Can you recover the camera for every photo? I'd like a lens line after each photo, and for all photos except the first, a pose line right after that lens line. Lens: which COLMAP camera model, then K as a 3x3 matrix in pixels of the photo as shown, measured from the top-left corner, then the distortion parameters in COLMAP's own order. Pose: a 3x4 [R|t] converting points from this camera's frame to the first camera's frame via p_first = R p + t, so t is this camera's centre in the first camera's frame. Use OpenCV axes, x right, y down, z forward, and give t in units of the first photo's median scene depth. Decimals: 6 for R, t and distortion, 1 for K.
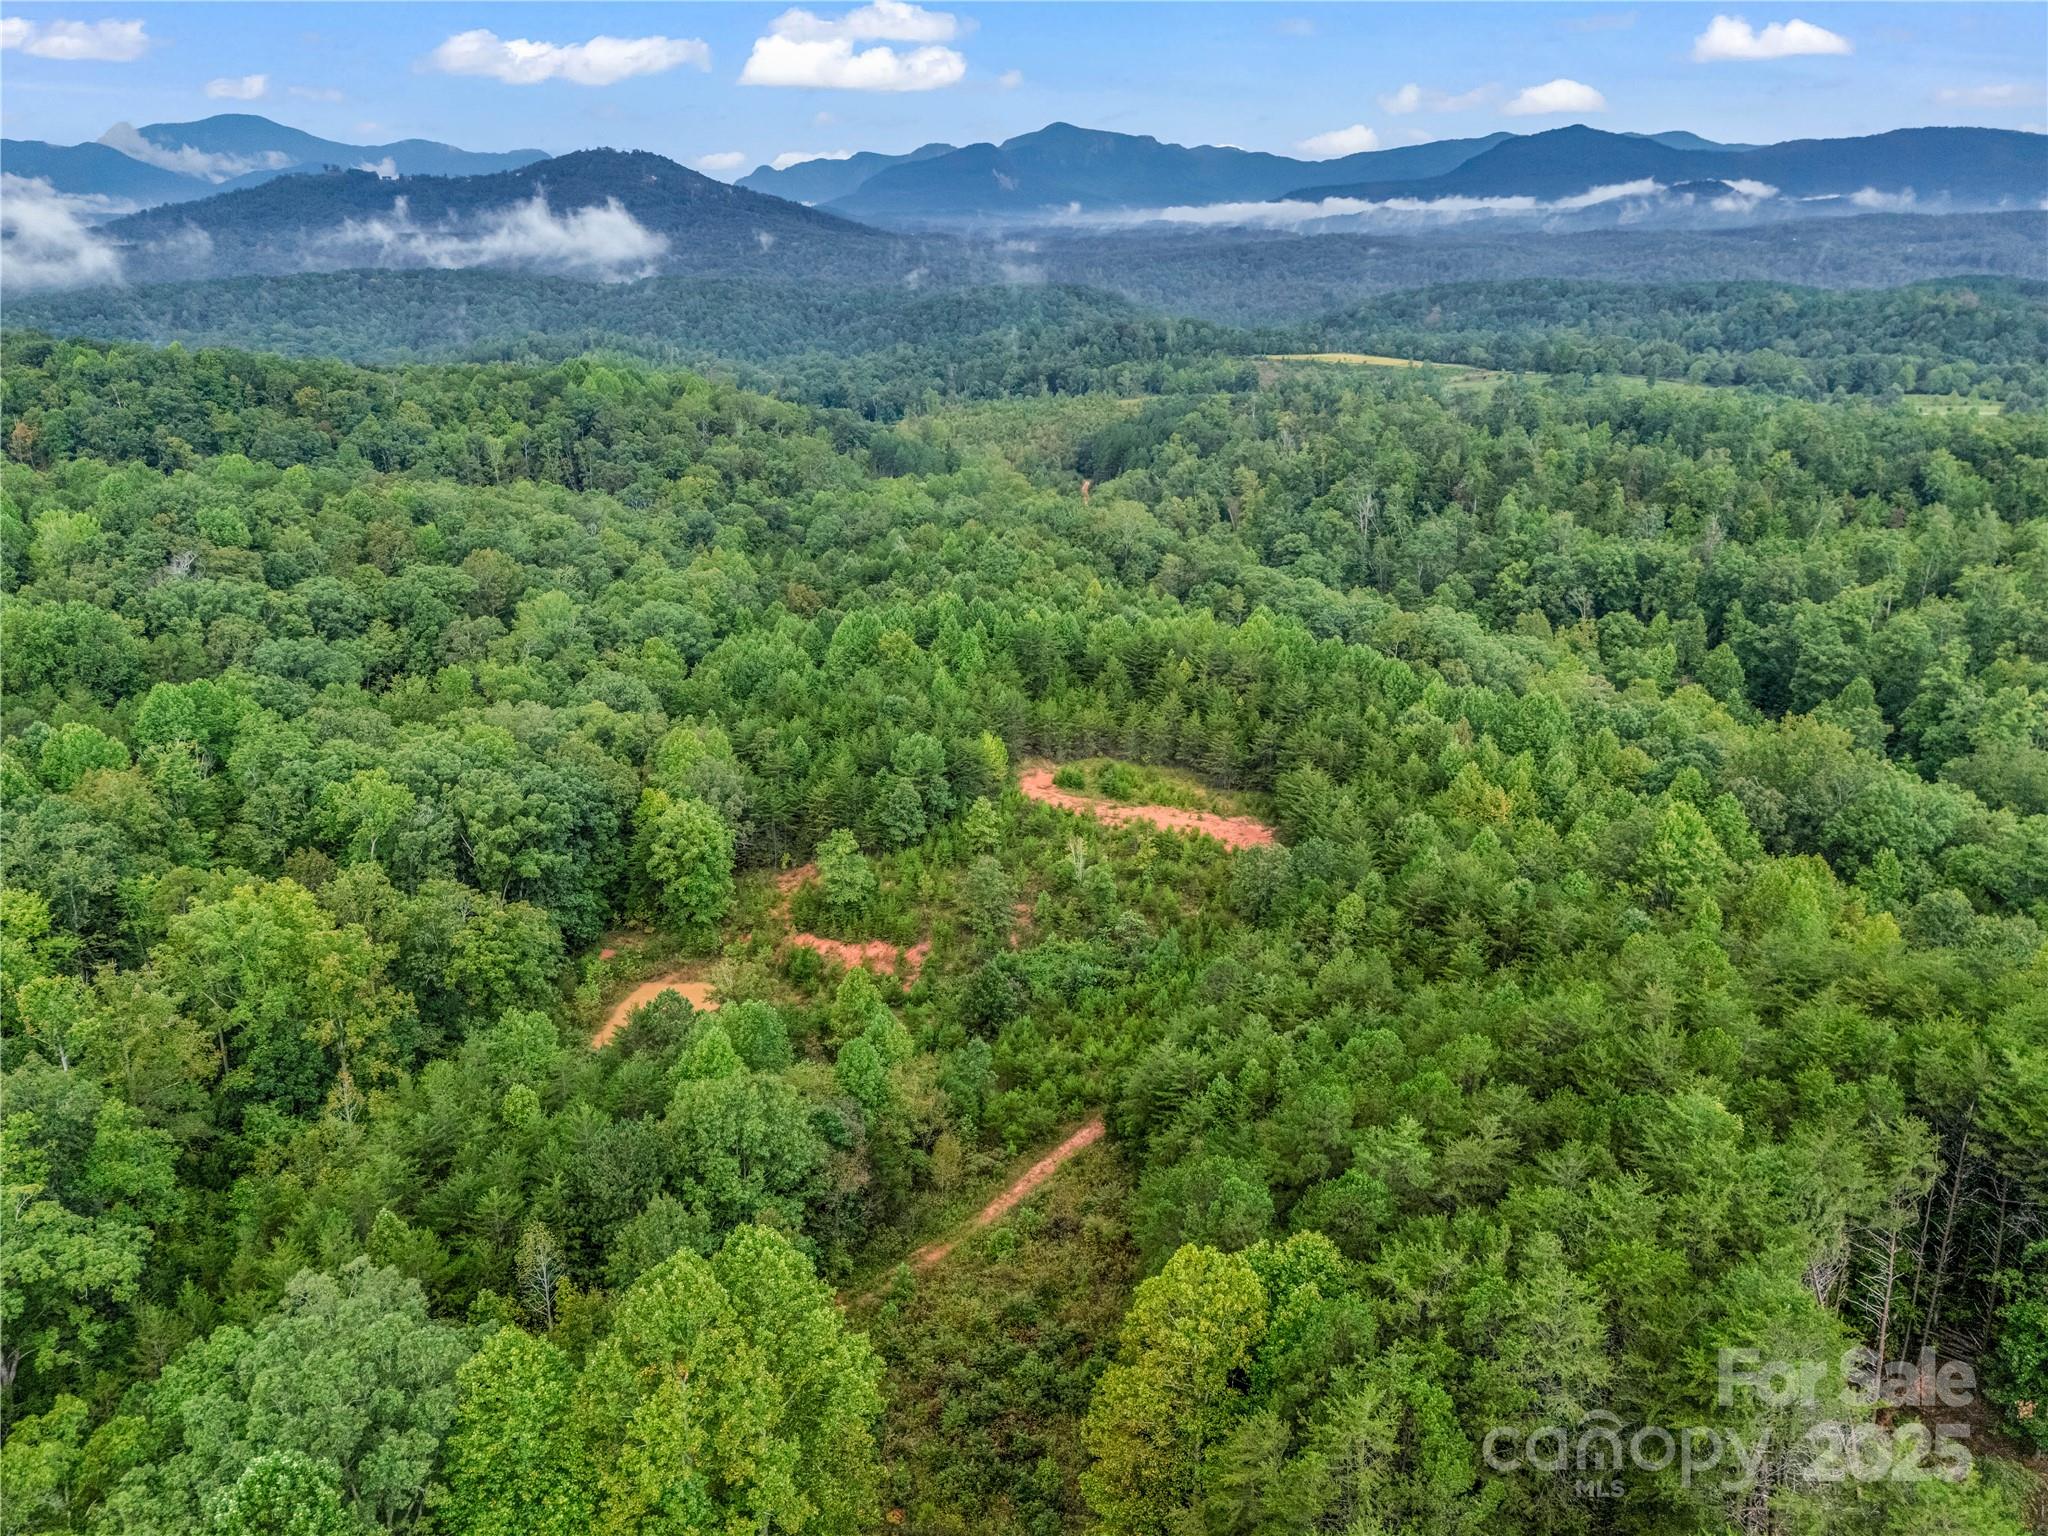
lens RADIAL K [[1528.9, 0, 1022.6], [0, 1528.9, 773.2], [0, 0, 1]] dist [0.076430, -0.069584]
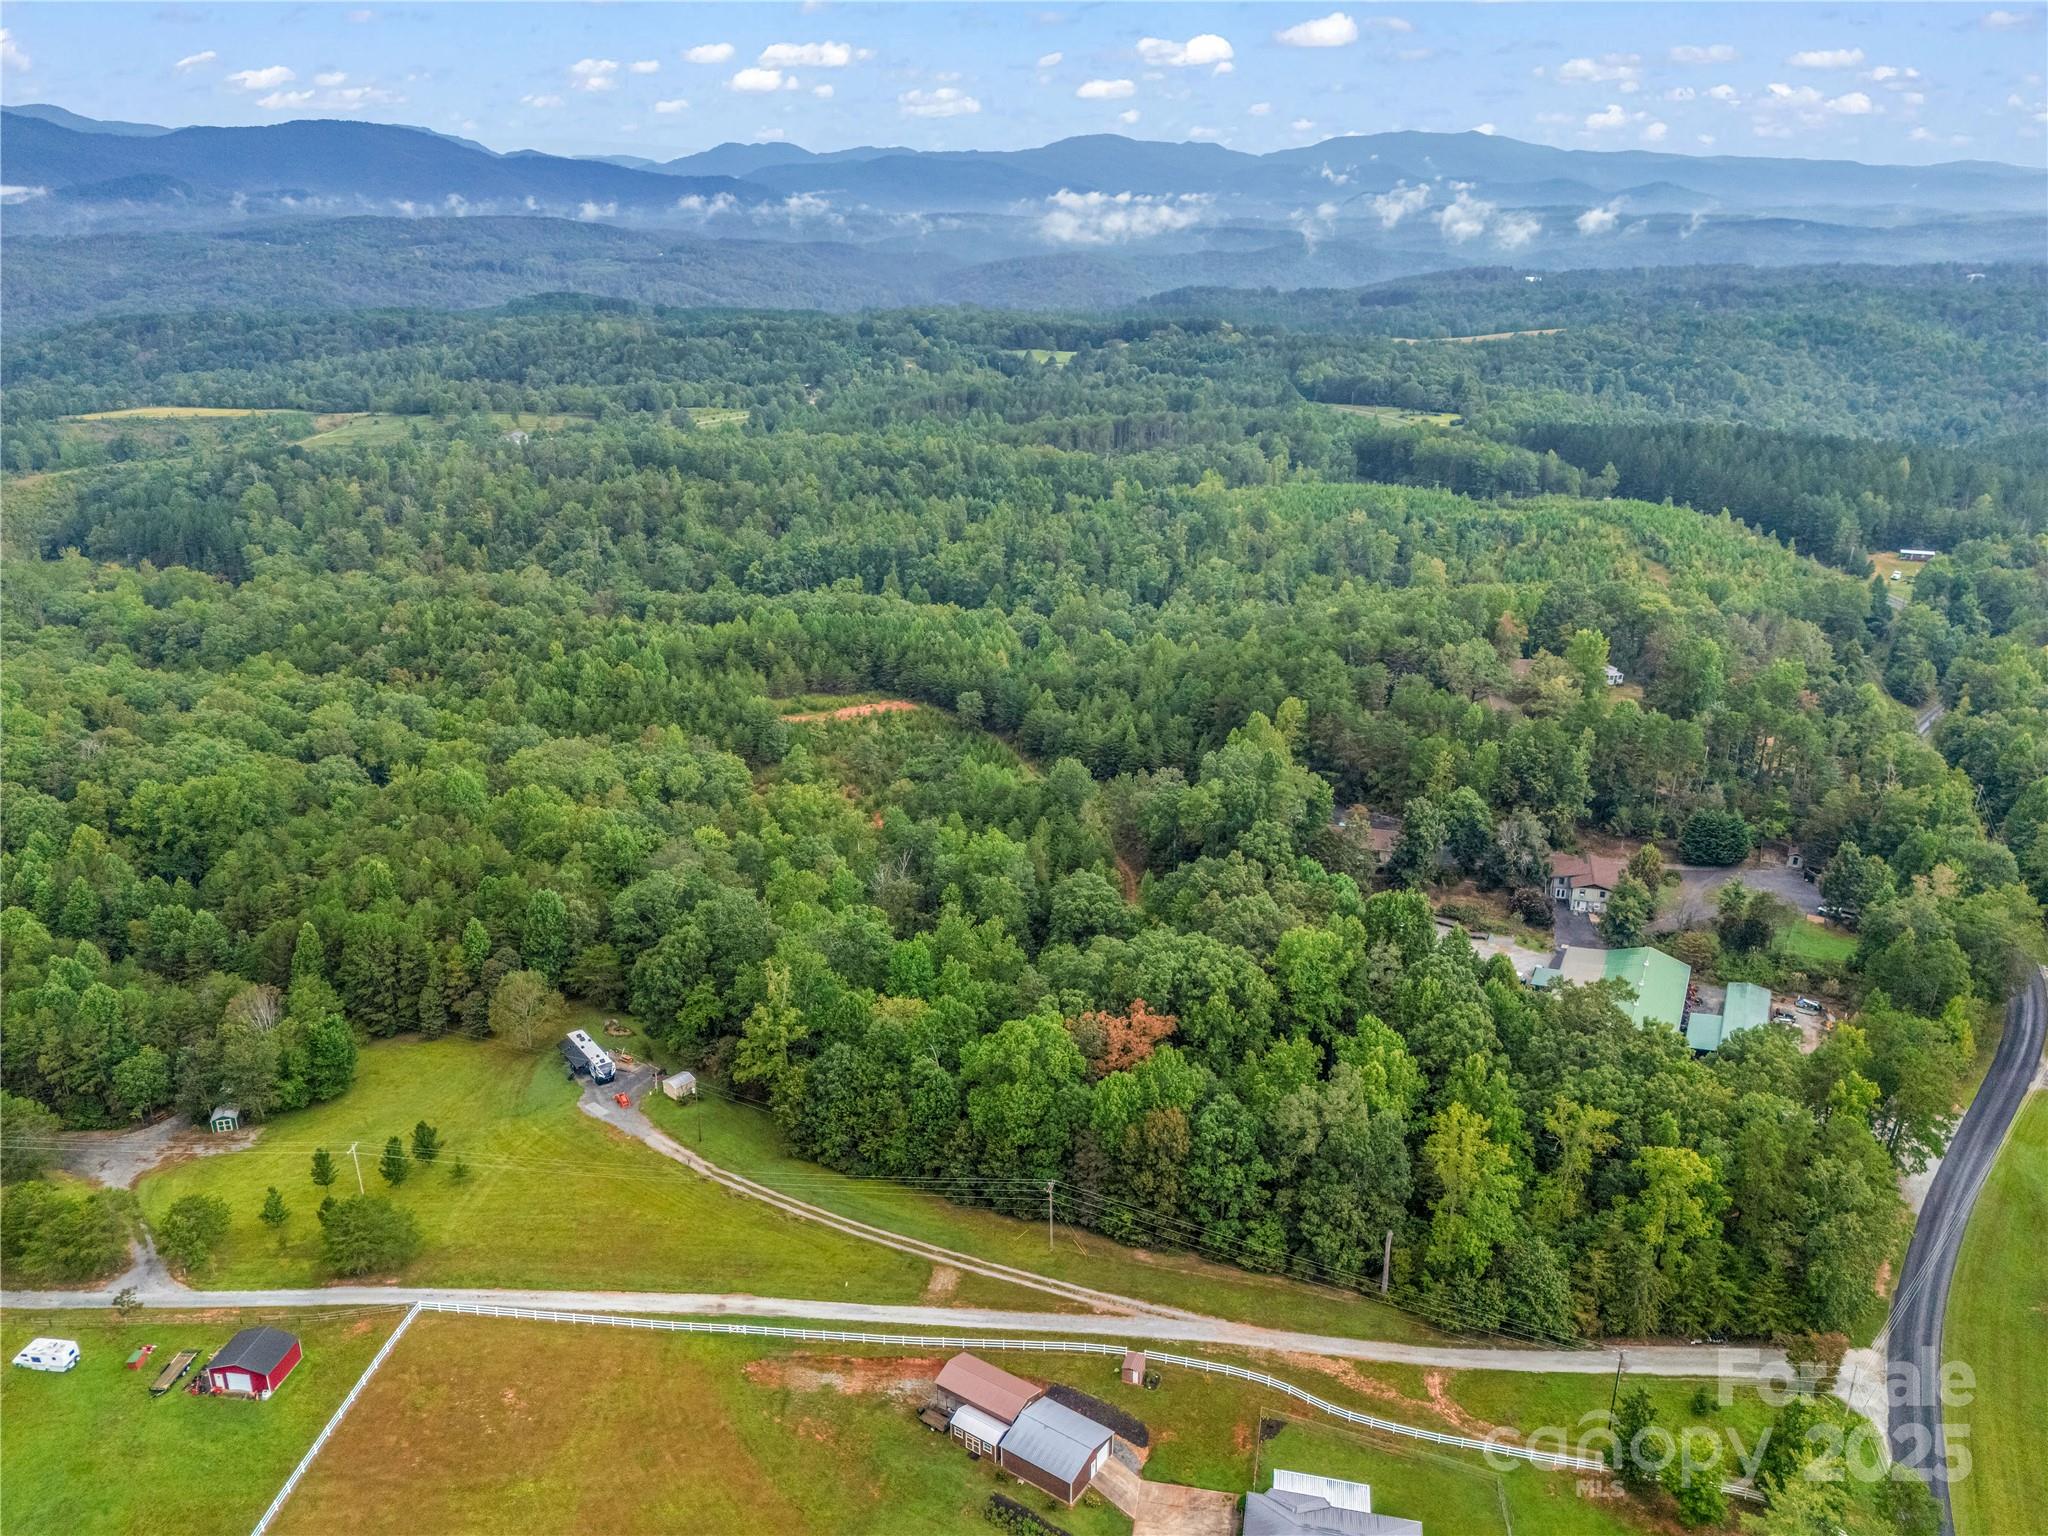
lens RADIAL K [[1528.9, 0, 1022.6], [0, 1528.9, 773.2], [0, 0, 1]] dist [0.076430, -0.069584]
pose [[0.614241, -0.280196, 0.737698, -0.576419], [0.268967, 0.953198, 0.138095, -0.050379], [-0.741866, 0.113593, 0.660857, -0.212728]]
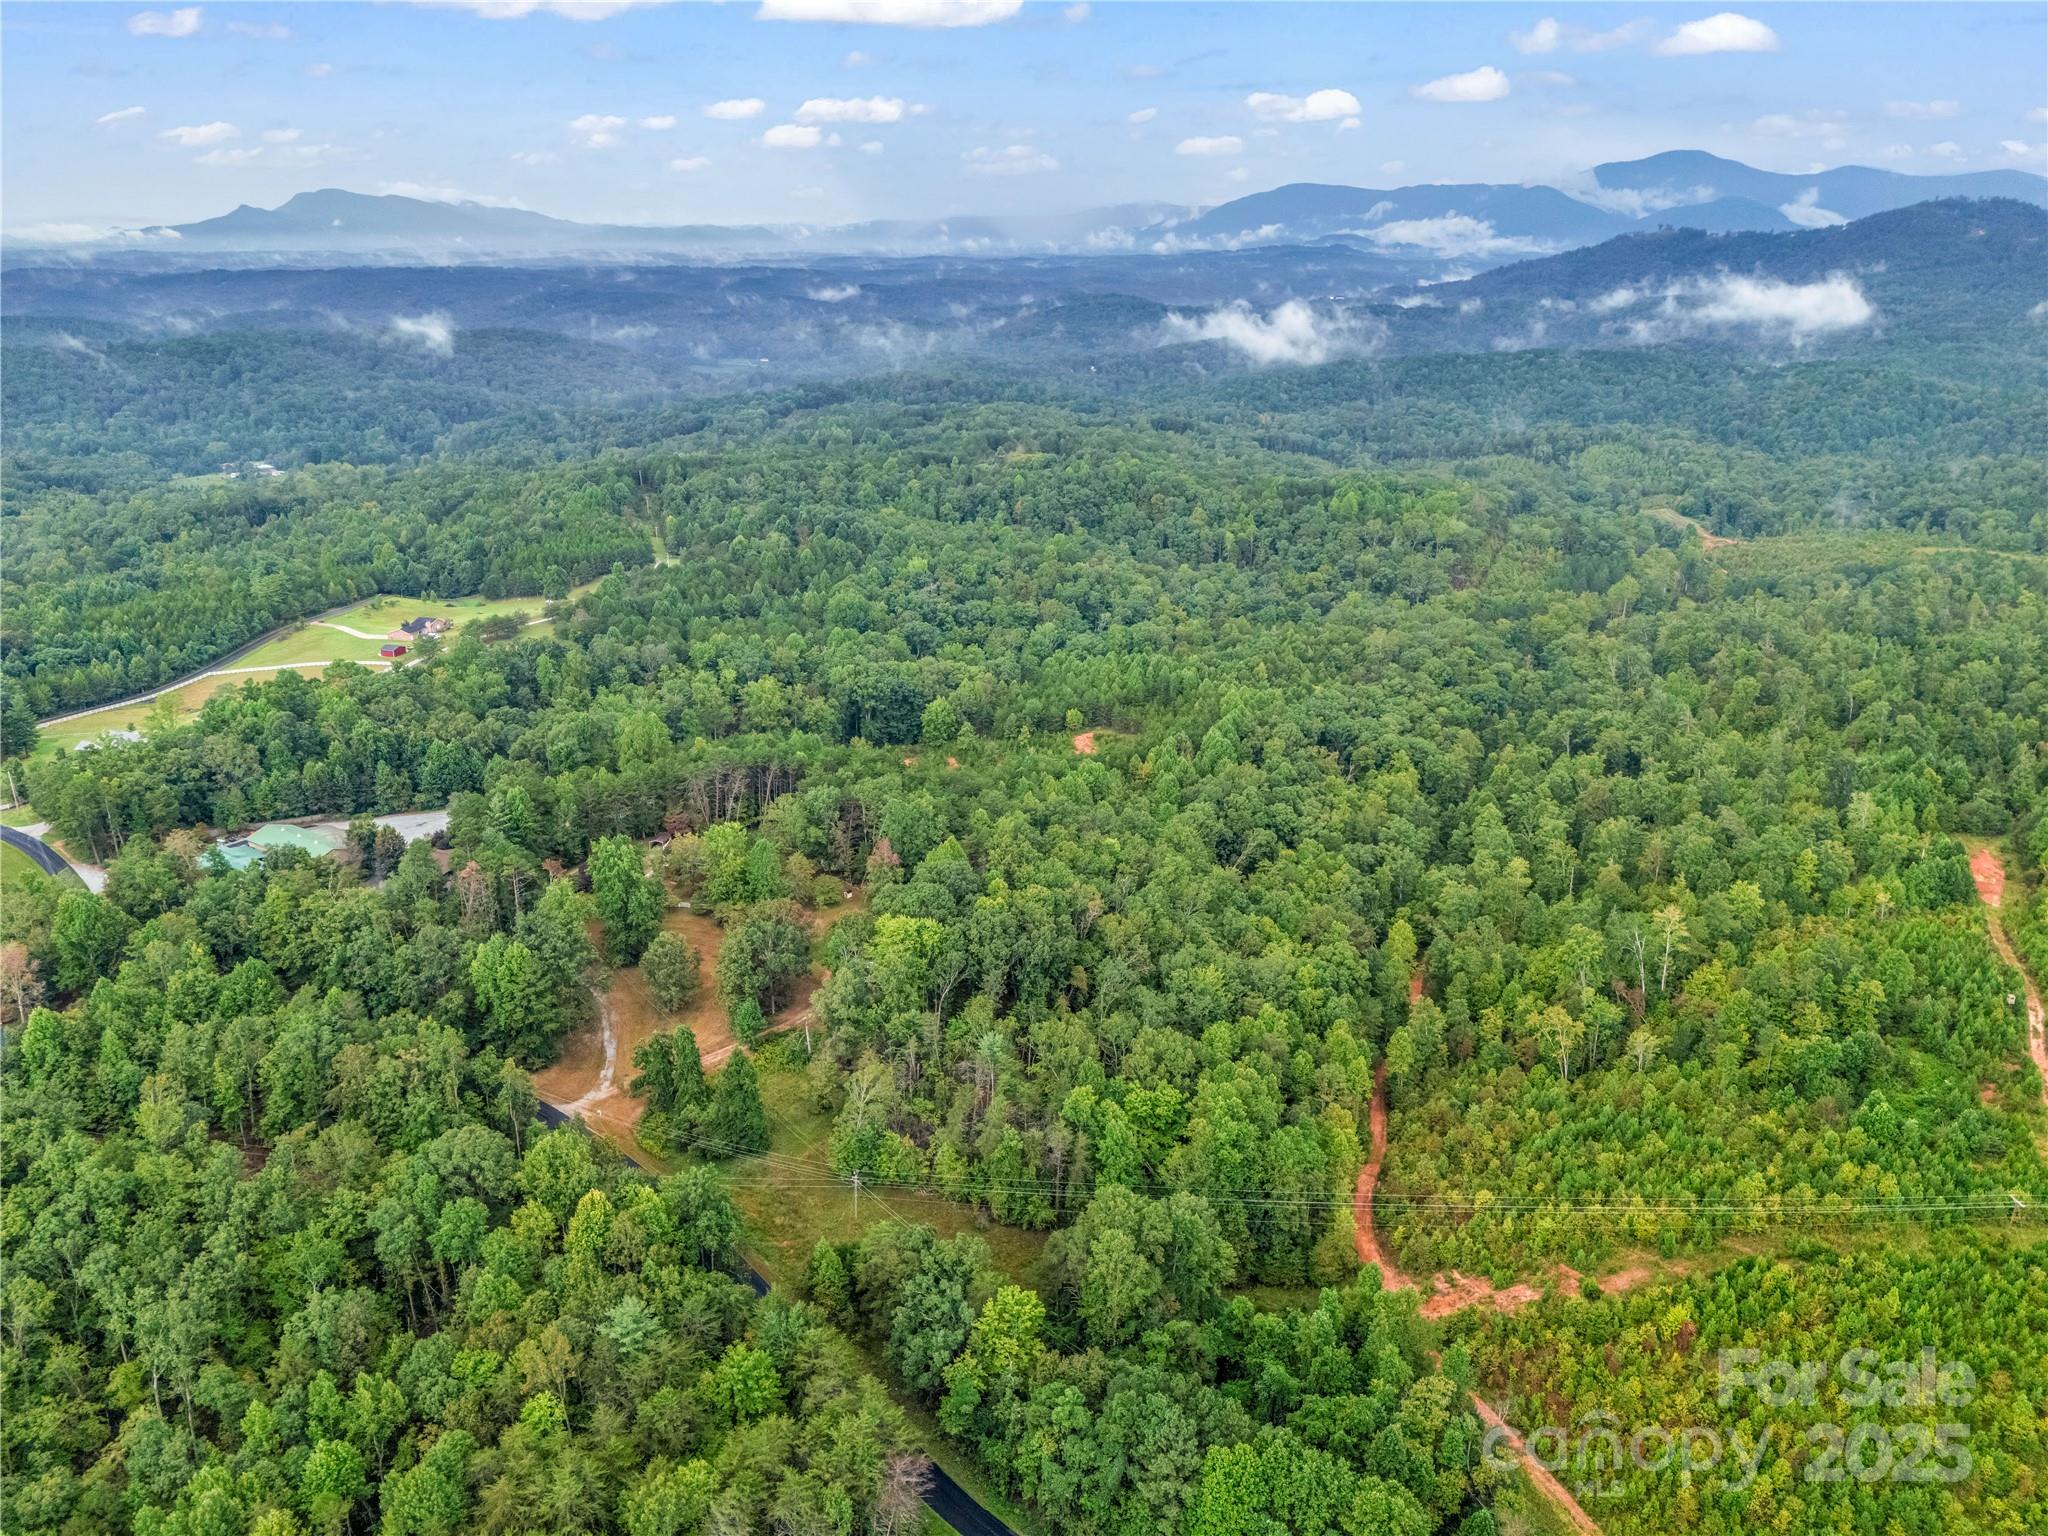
lens RADIAL K [[1528.9, 0, 1022.6], [0, 1528.9, 773.2], [0, 0, 1]] dist [0.076430, -0.069584]
pose [[0.677200, 0.238848, -0.695954, 0.753111], [-0.246515, 0.964833, 0.091253, -0.059476], [0.693275, 0.109767, 0.712264, -0.344765]]
